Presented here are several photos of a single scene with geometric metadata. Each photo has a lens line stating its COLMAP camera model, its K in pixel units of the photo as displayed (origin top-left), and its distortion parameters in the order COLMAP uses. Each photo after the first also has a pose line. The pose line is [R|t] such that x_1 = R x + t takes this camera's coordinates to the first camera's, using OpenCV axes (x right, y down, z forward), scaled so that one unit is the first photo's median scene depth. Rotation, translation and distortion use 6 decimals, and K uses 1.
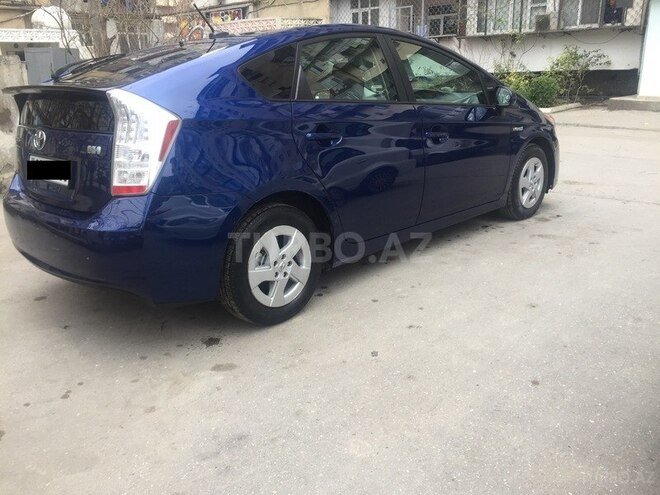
lens RADIAL K [[560.9, 0, 332.7], [0, 560.9, 246.9], [0, 0, 1]] dist [0.072205, -0.108270]
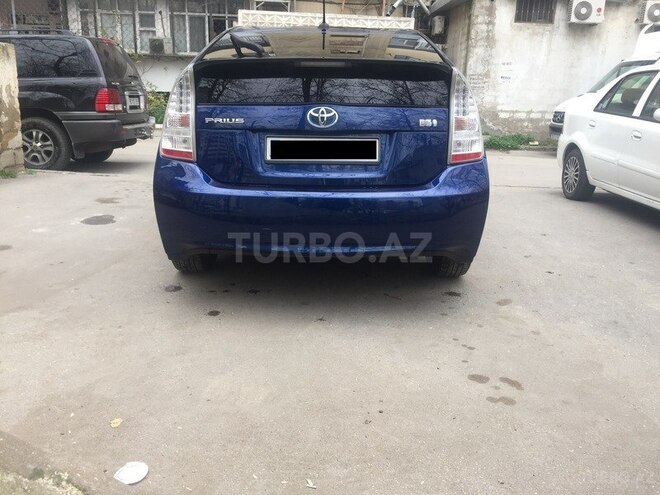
lens RADIAL K [[560.9, 0, 332.7], [0, 560.9, 246.9], [0, 0, 1]] dist [0.072205, -0.108270]
pose [[0.704758, -0.135901, 0.696309, -0.195933], [0.164874, 0.985983, 0.025564, 0.000513], [-0.690023, 0.096787, 0.717287, 0.056270]]
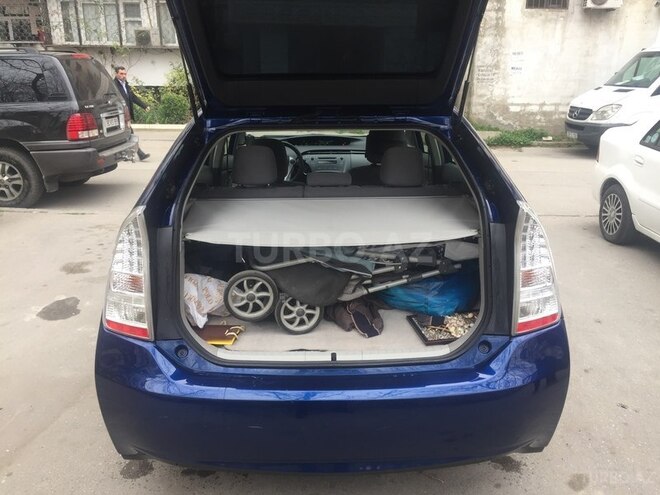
lens RADIAL K [[560.9, 0, 332.7], [0, 560.9, 246.9], [0, 0, 1]] dist [0.072205, -0.108270]
pose [[0.701512, -0.181809, 0.689077, -0.157632], [0.186103, 0.980095, 0.069132, -0.045280], [-0.687930, 0.079742, 0.721383, 0.088361]]
